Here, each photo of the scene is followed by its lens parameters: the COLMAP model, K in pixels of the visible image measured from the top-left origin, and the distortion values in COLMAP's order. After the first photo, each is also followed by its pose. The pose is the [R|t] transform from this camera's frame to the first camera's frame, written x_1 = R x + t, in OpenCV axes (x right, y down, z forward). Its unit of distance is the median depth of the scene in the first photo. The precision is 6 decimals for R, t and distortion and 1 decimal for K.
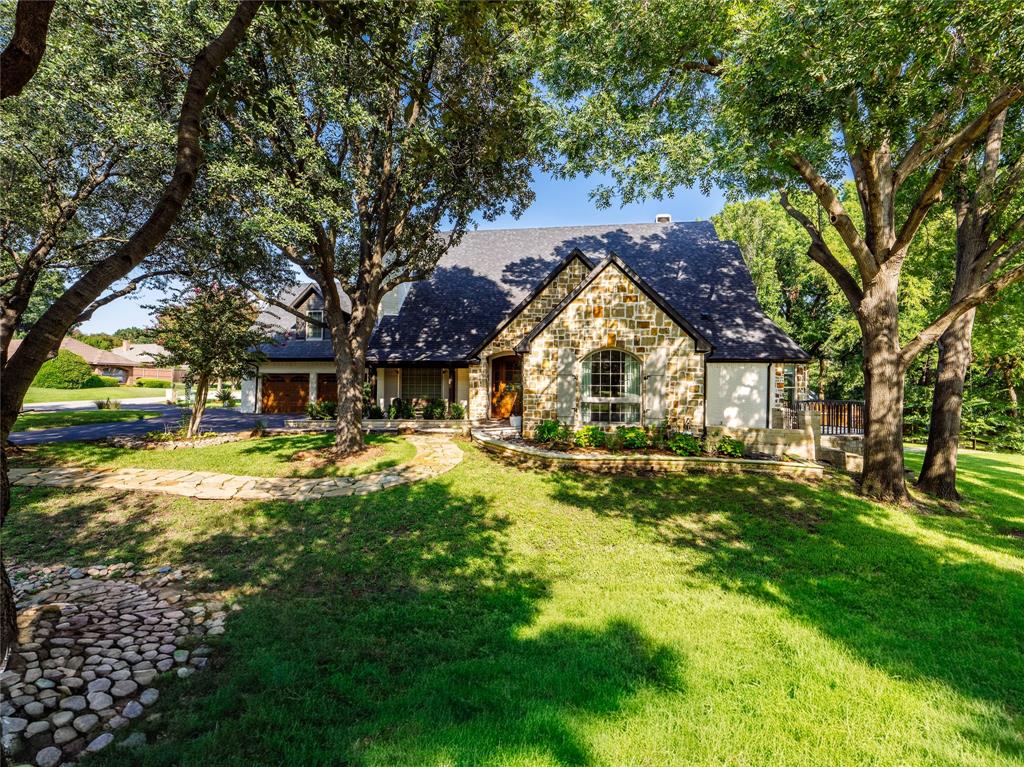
lens RADIAL K [[473.7, 0, 511.8], [0, 473.7, 386.7], [0, 0, 1]] dist [0.006404, -0.002056]
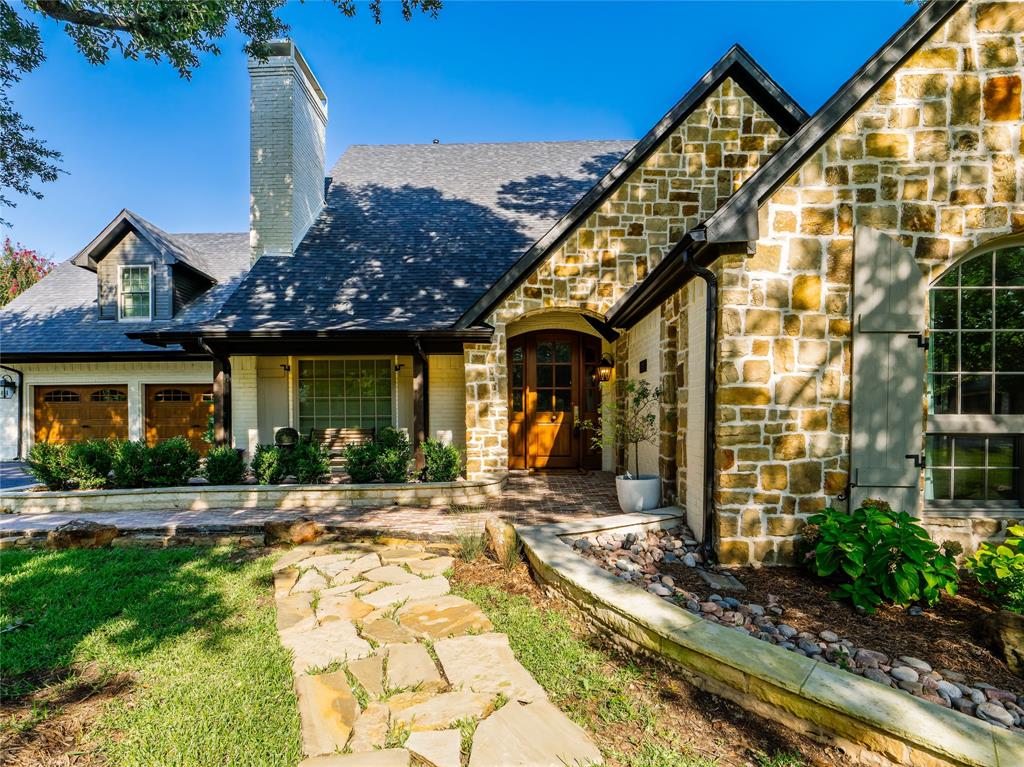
lens RADIAL K [[473.7, 0, 516.0], [0, 473.7, 428.2], [0, 0, 1]] dist [0.006404, -0.002056]
pose [[0.989804, -0.015720, 0.141568, -0.105169], [0.011649, 0.999496, 0.029539, 0.016470], [-0.141961, -0.027589, 0.989488, 0.585472]]
